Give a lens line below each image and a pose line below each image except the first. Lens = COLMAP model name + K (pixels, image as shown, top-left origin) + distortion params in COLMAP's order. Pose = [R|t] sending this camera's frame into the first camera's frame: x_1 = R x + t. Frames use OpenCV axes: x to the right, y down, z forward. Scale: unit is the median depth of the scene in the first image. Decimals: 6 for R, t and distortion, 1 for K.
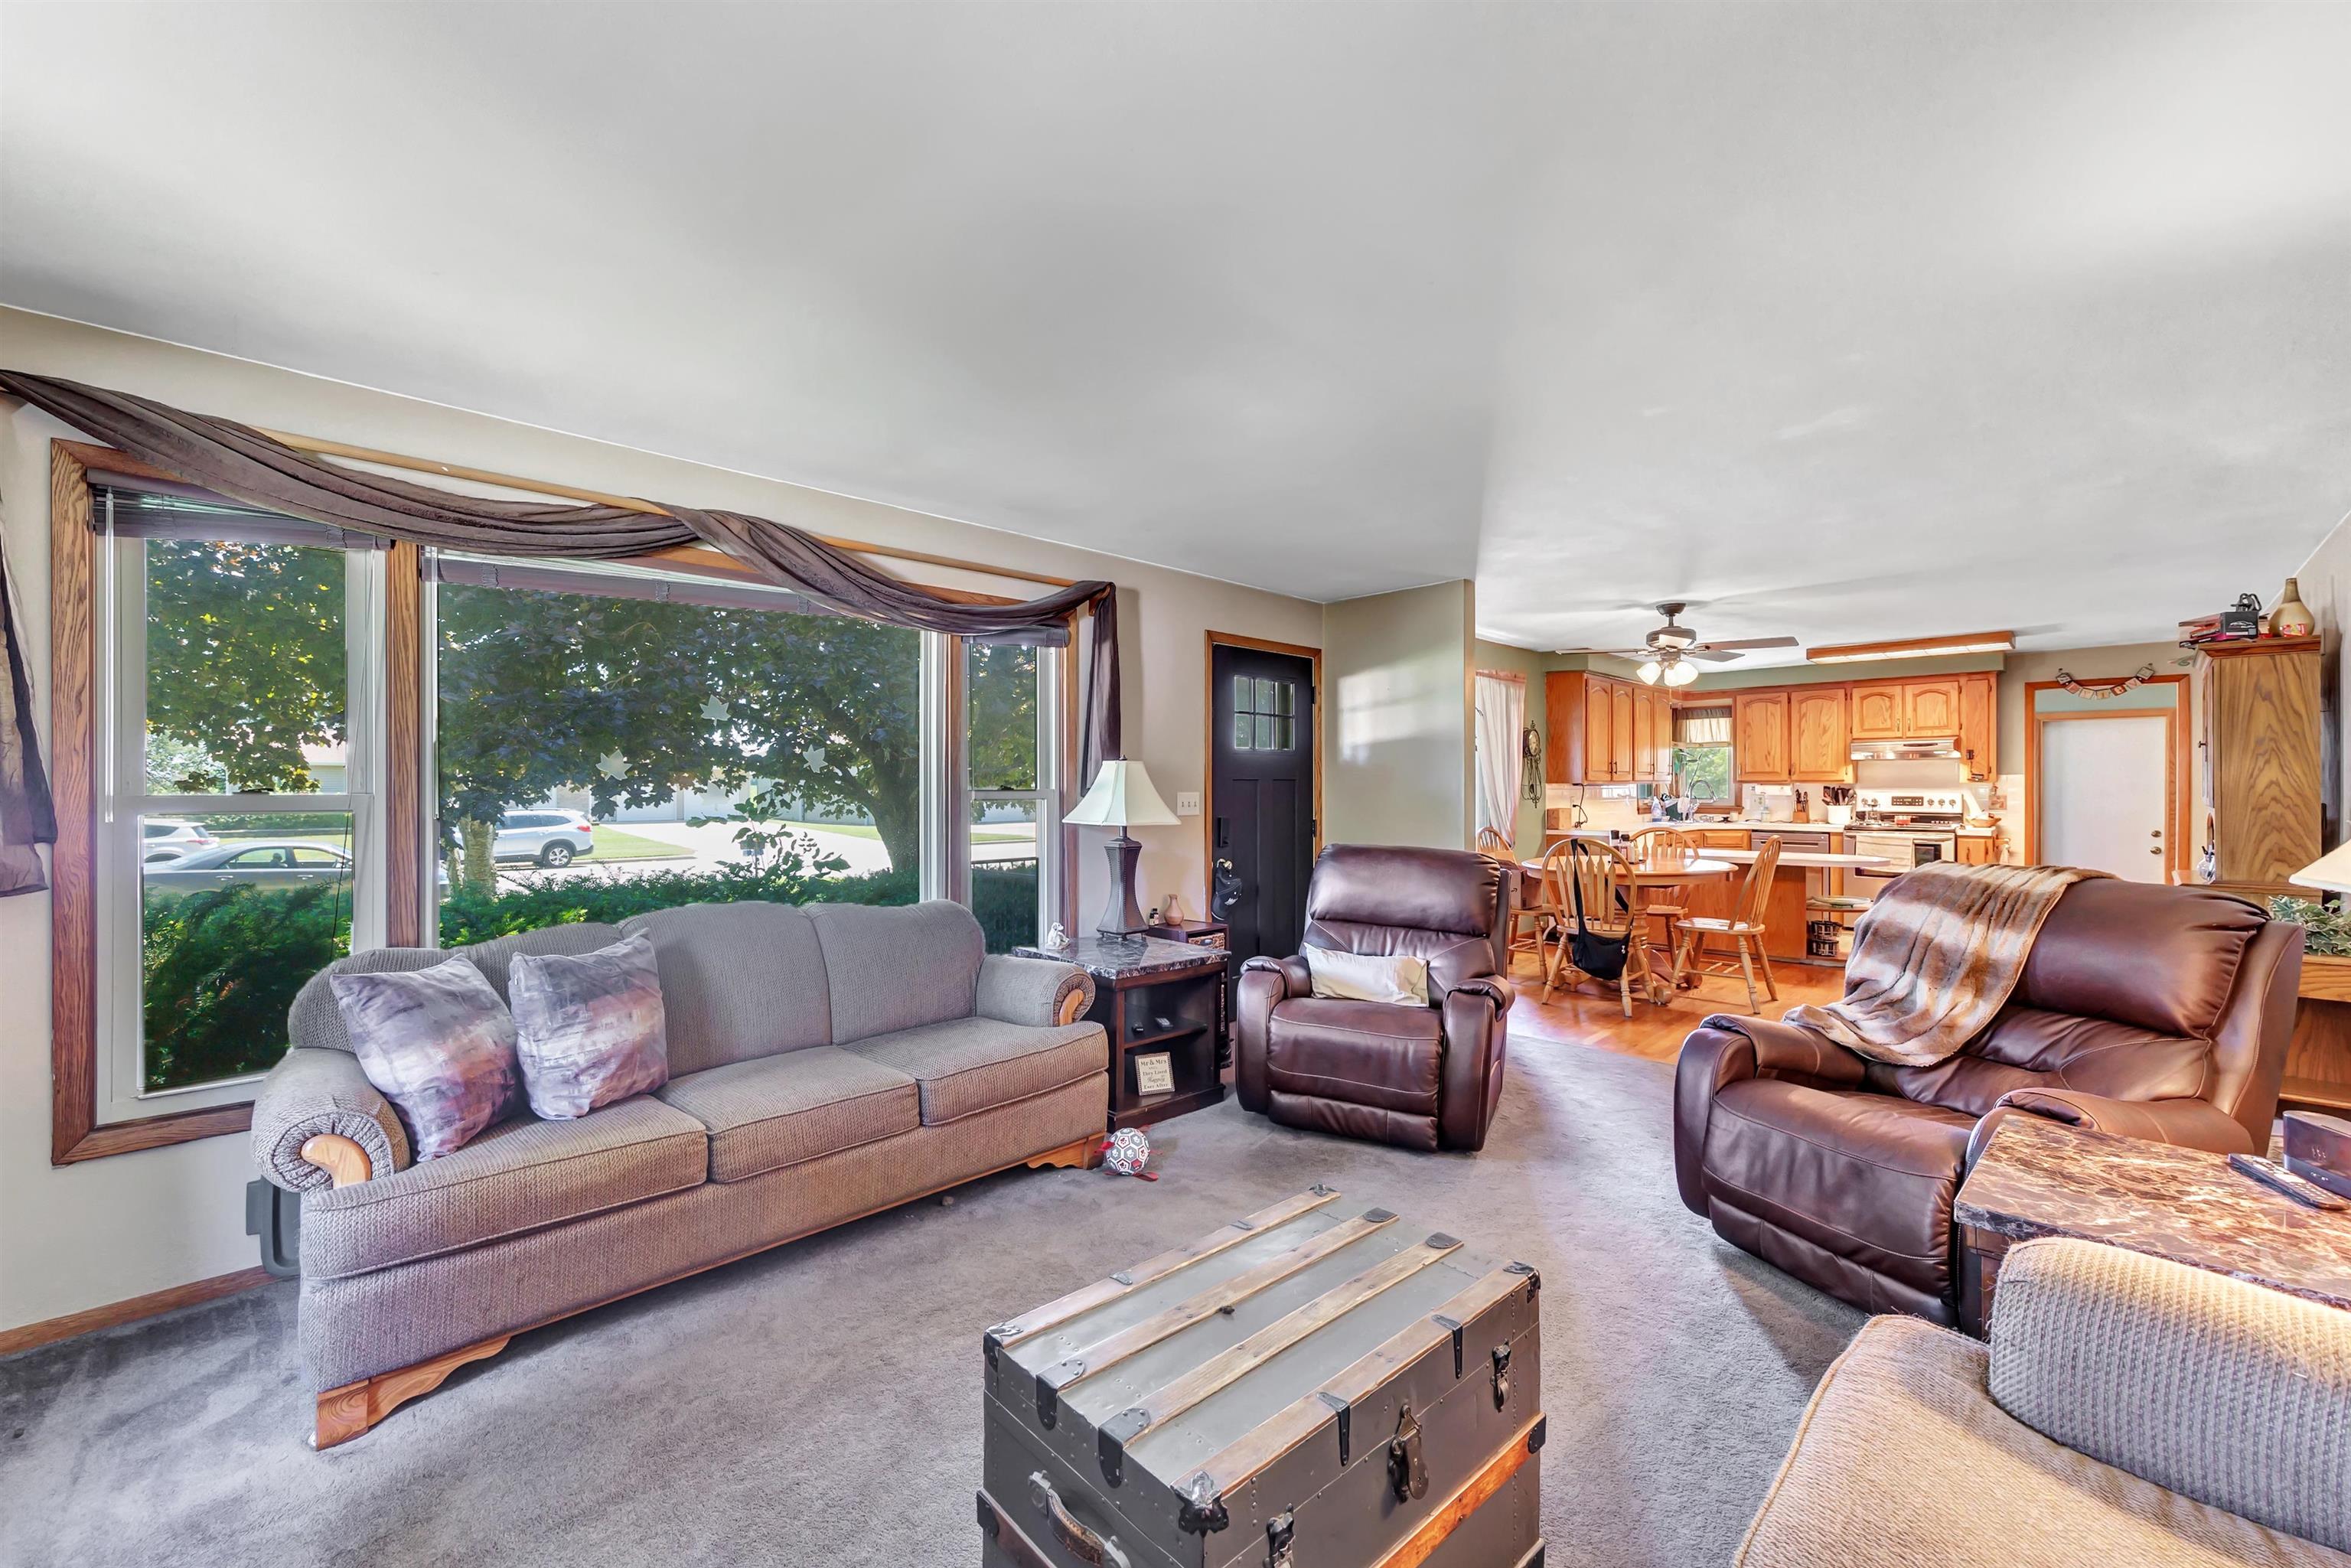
lens RADIAL K [[952.3, 0, 1169.2], [0, 952.3, 790.9], [0, 0, 1]] dist [0.001328, 0.000033]
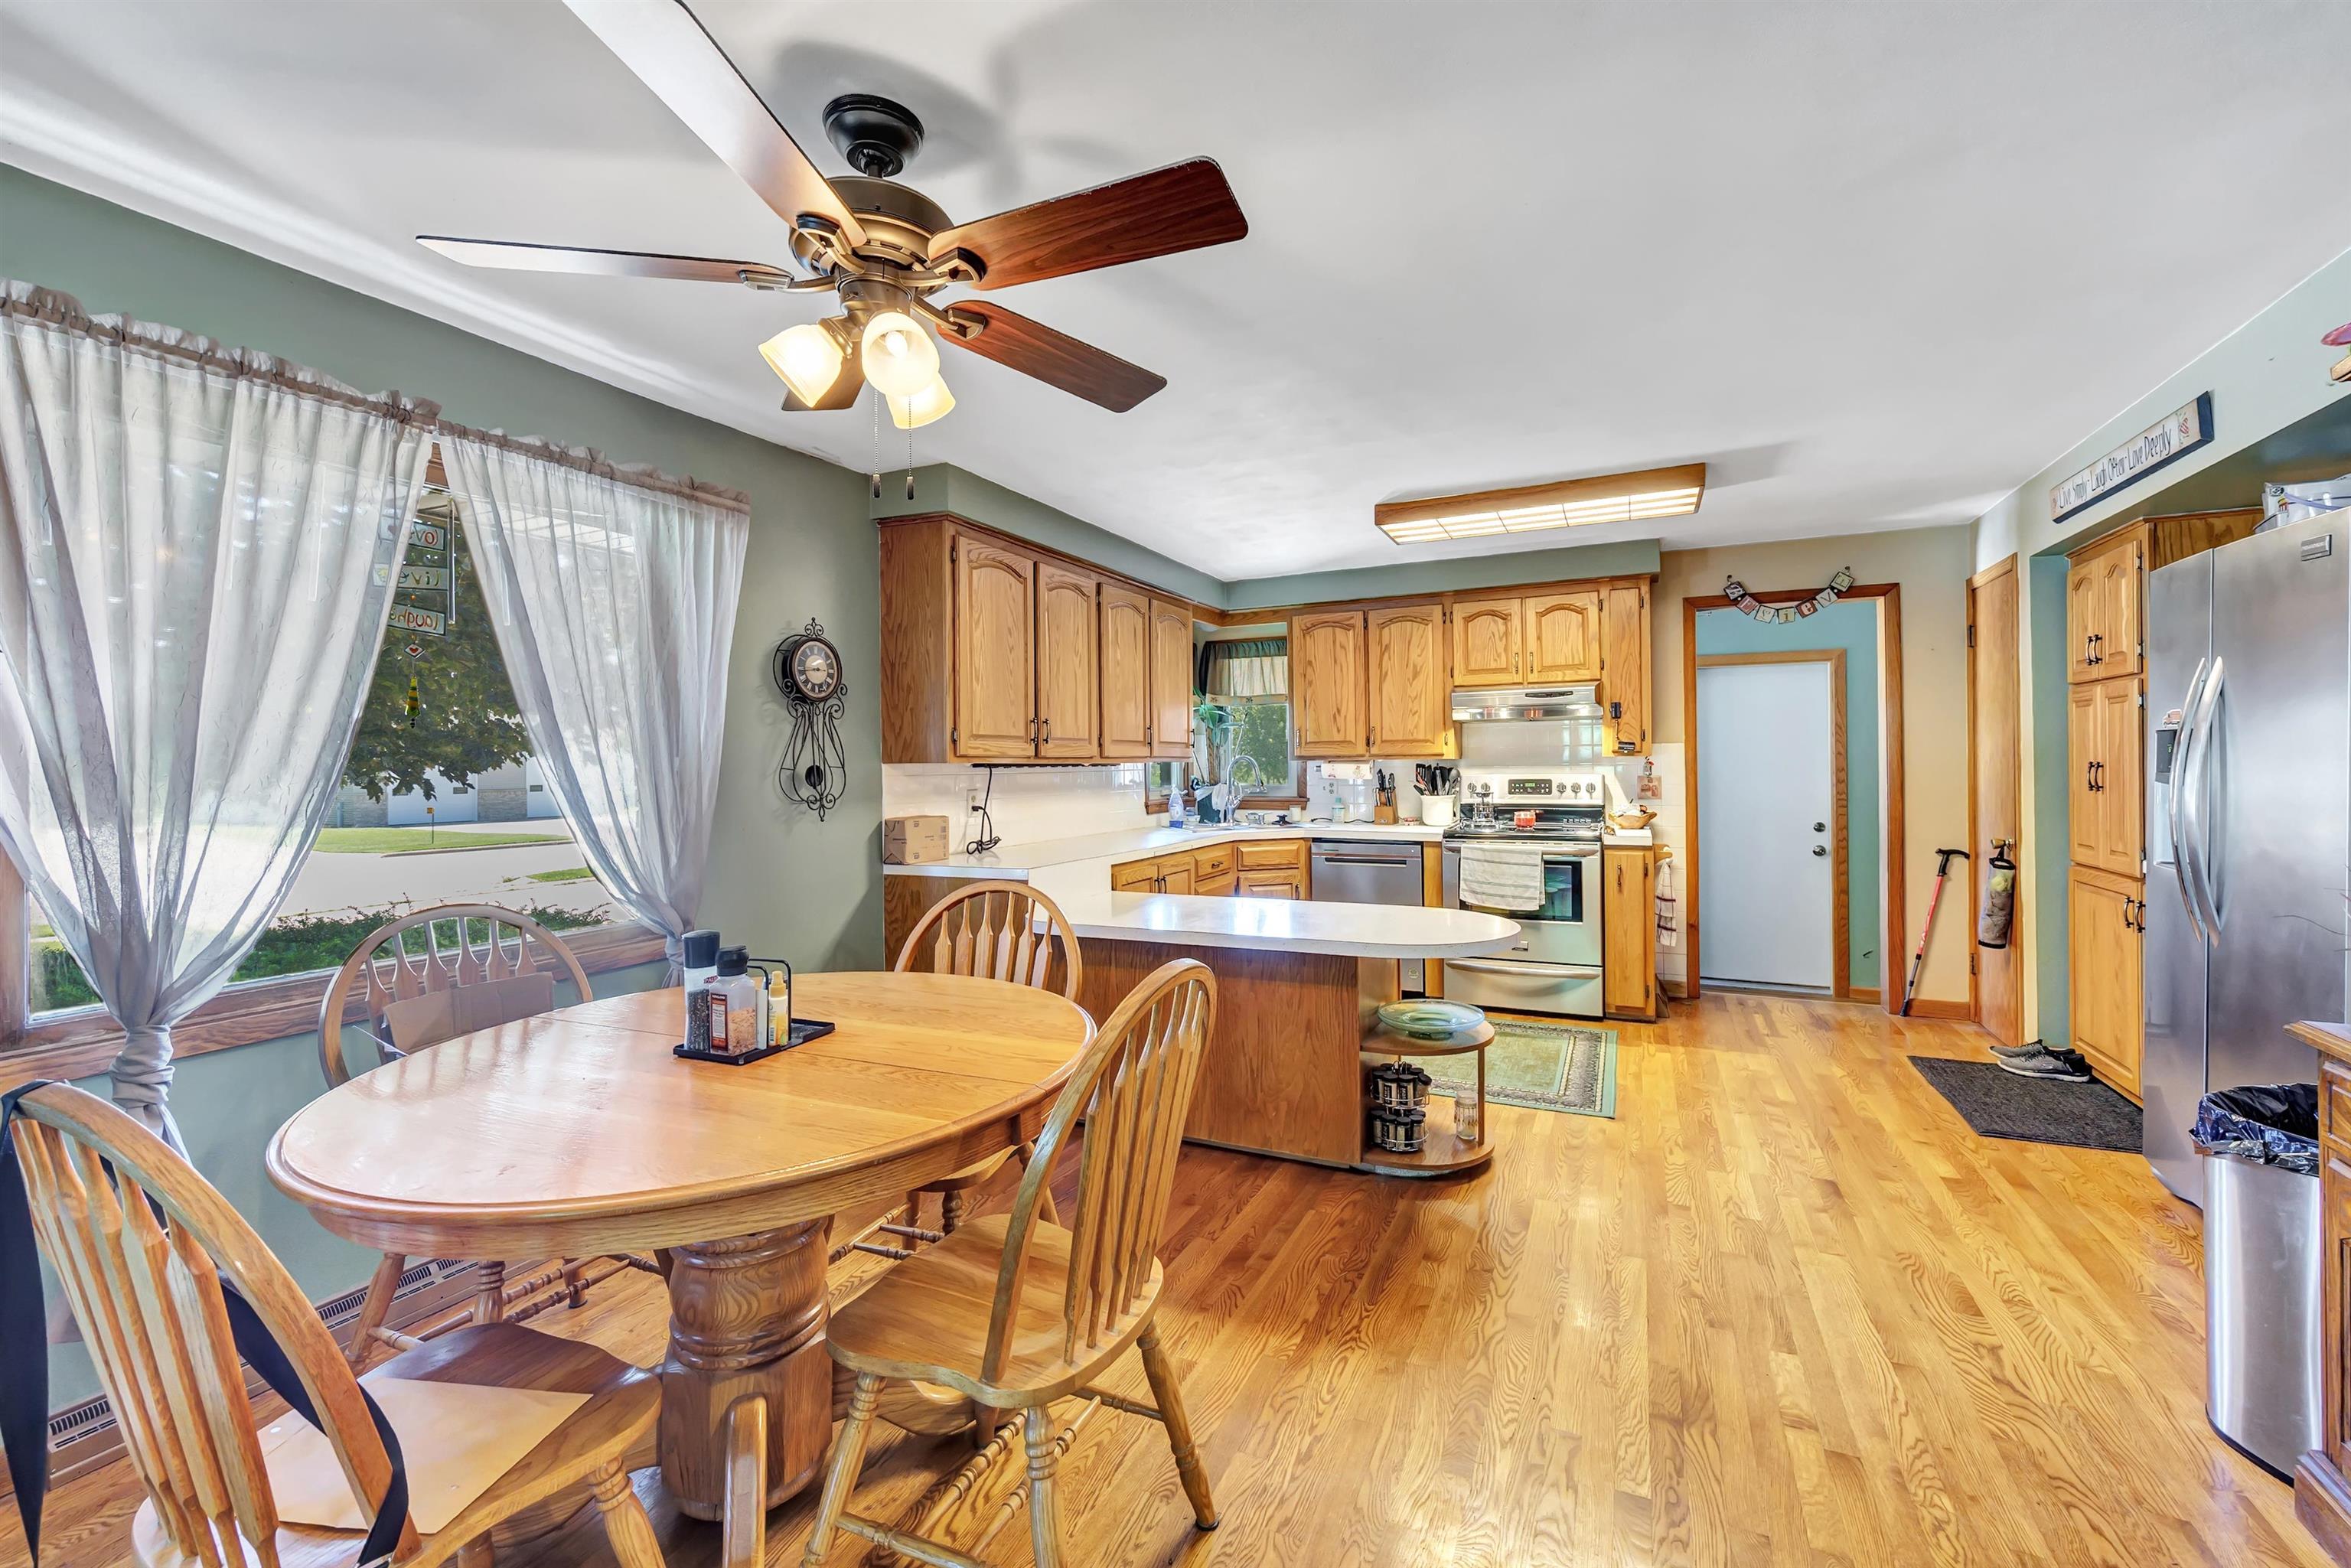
lens RADIAL K [[952.3, 0, 1181.8], [0, 952.3, 771.1], [0, 0, 1]] dist [0.001328, 0.000033]
pose [[0.945620, -0.010942, 0.325088, 0.354815], [0.011970, 0.999928, -0.001162, -0.001677], [-0.325052, 0.004990, 0.945683, 0.482074]]
